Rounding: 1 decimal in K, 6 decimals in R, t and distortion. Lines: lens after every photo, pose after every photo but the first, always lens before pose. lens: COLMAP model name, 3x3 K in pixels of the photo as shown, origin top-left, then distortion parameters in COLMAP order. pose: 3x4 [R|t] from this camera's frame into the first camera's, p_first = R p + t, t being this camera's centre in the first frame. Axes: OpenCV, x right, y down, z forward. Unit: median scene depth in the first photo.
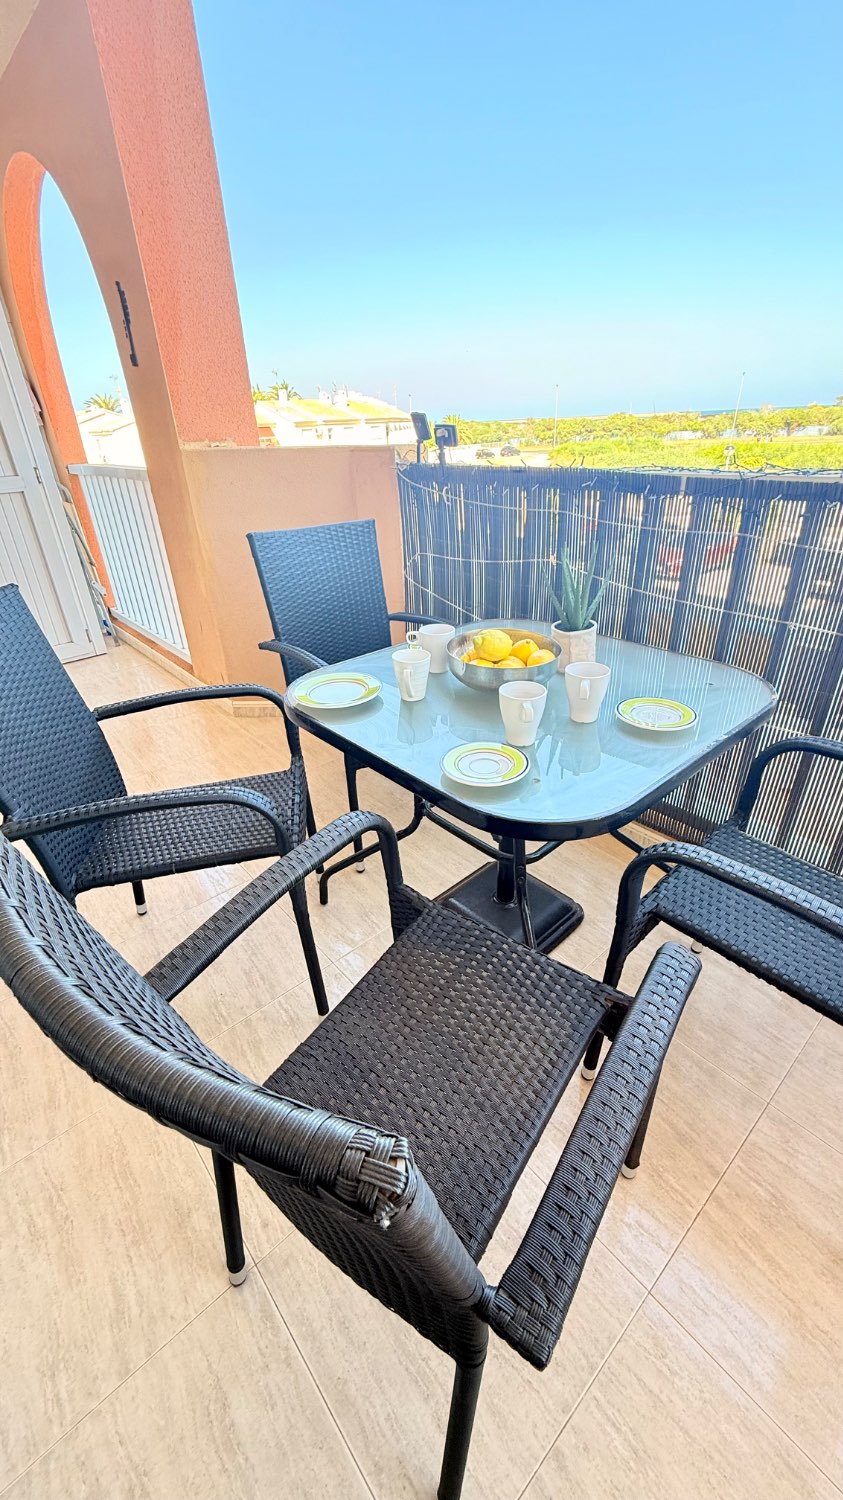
lens RADIAL K [[597.1, 0, 423.7], [0, 597.1, 745.3], [0, 0, 1]] dist [-0.000972, 0.000351]
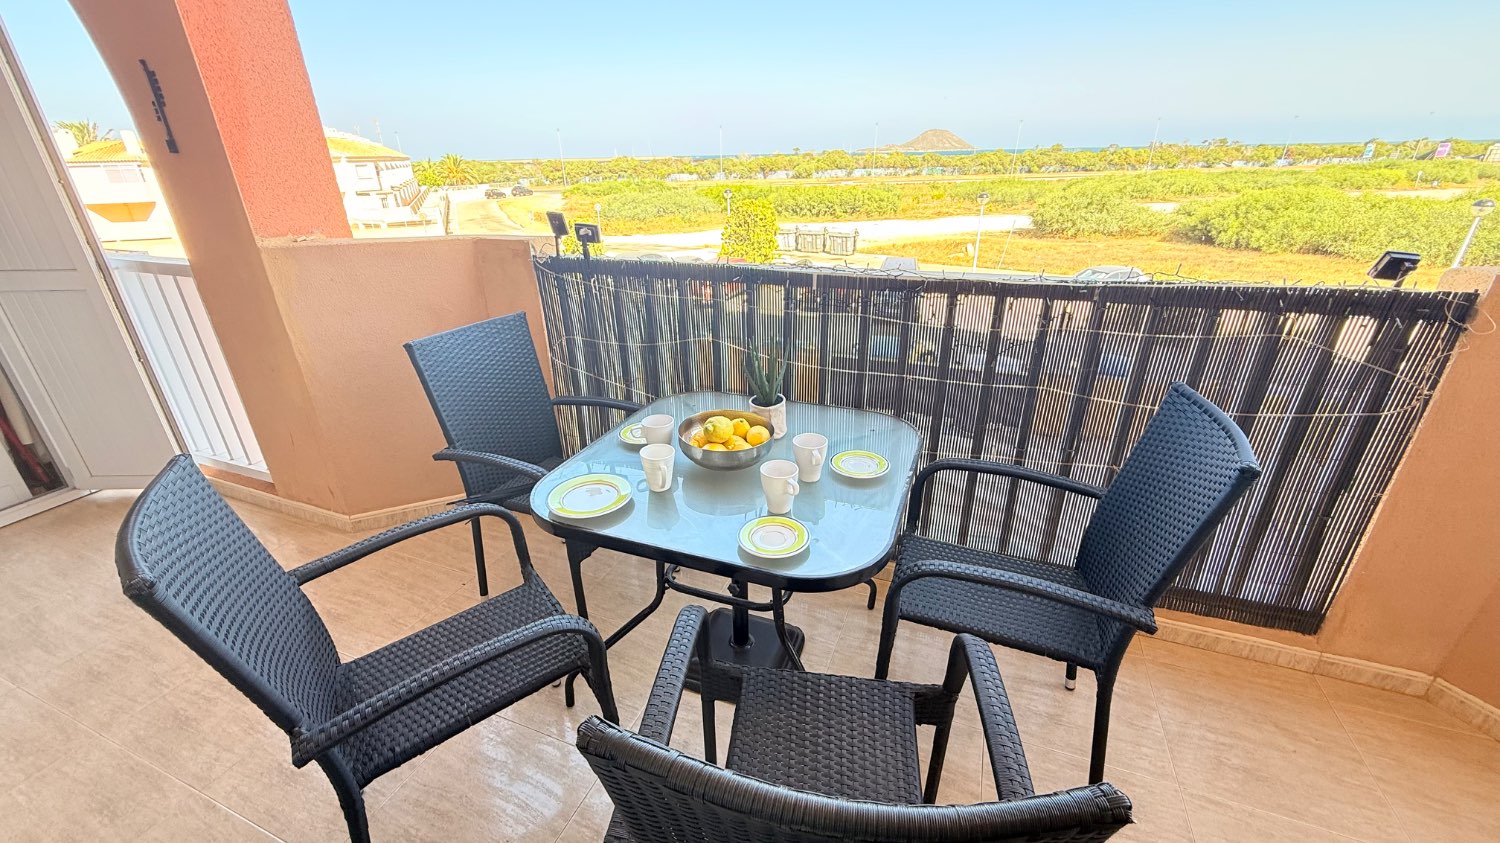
lens RADIAL K [[597.1, 0, 745.8], [0, 597.1, 421.8], [0, 0, 1]] dist [-0.000972, 0.000351]
pose [[0.892065, -0.162205, 0.421794, -0.322323], [0.198501, 0.979145, -0.043276, -0.119369], [-0.405977, 0.122332, 0.905658, -0.080268]]
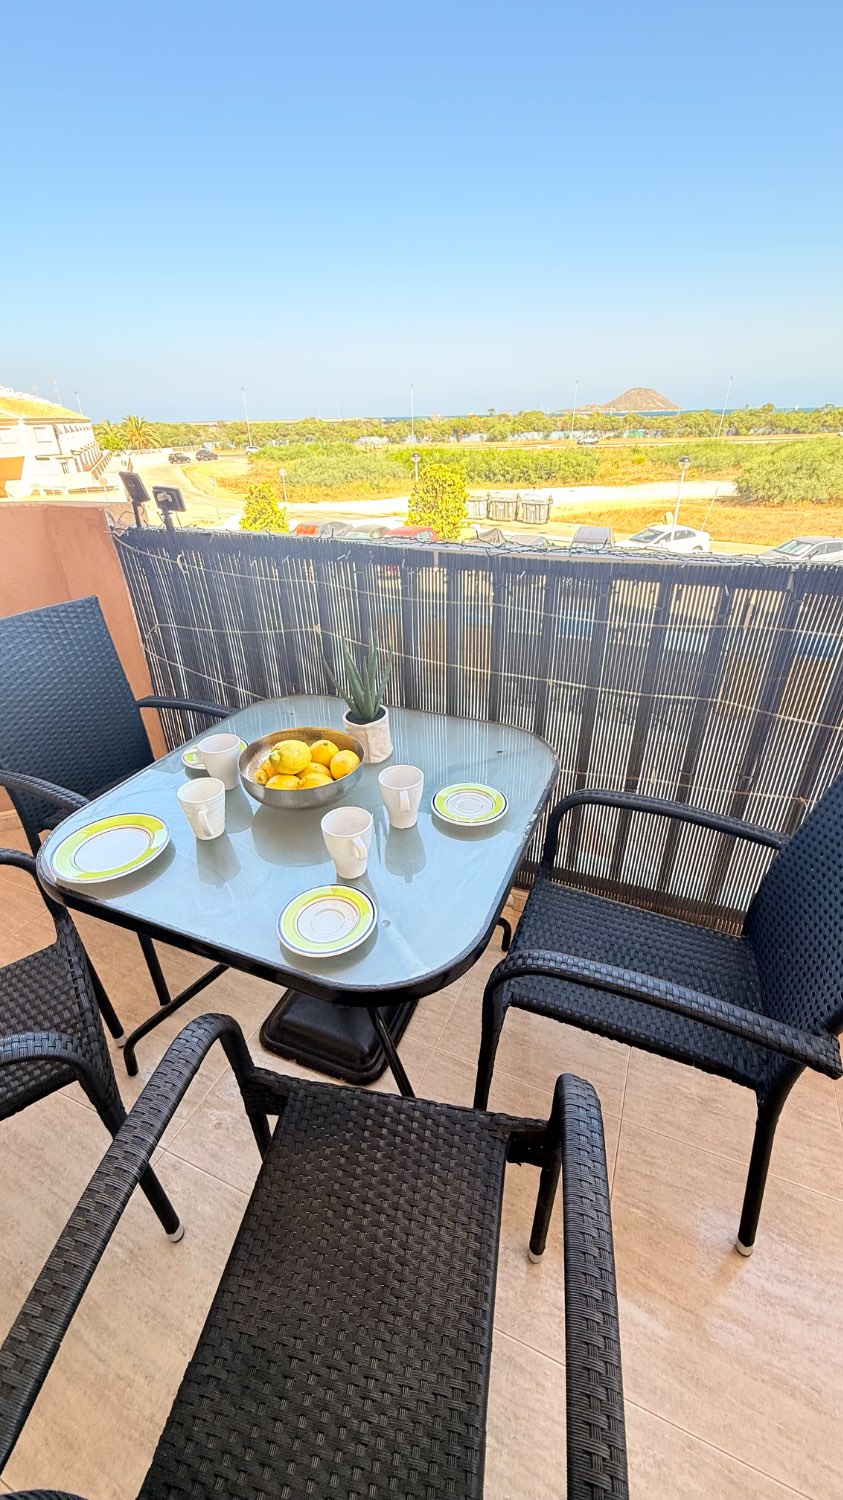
lens RADIAL K [[597.1, 0, 423.4], [0, 597.1, 745.3], [0, 0, 1]] dist [-0.000972, 0.000351]
pose [[0.902197, -0.188084, 0.388155, -0.051271], [0.189800, 0.981223, 0.034304, -0.175029], [-0.387319, 0.042723, 0.920955, 0.077818]]
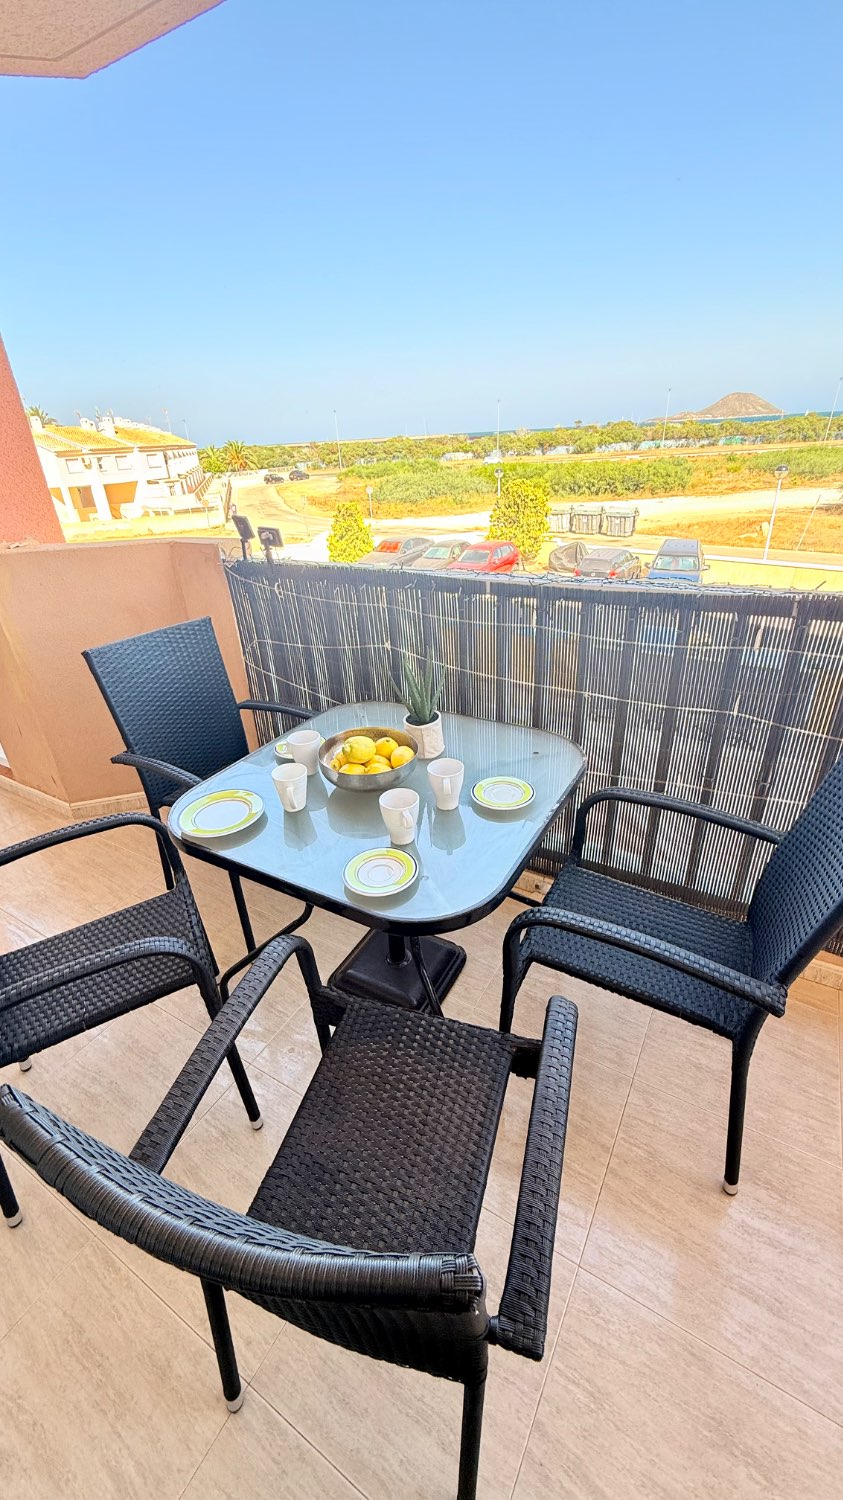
lens RADIAL K [[597.1, 0, 424.0], [0, 597.1, 745.4], [0, 0, 1]] dist [-0.000972, 0.000351]
pose [[0.949288, -0.152105, 0.275167, -0.077032], [0.160412, 0.987019, -0.007802, -0.144461], [-0.270408, 0.051546, 0.961365, -0.122863]]
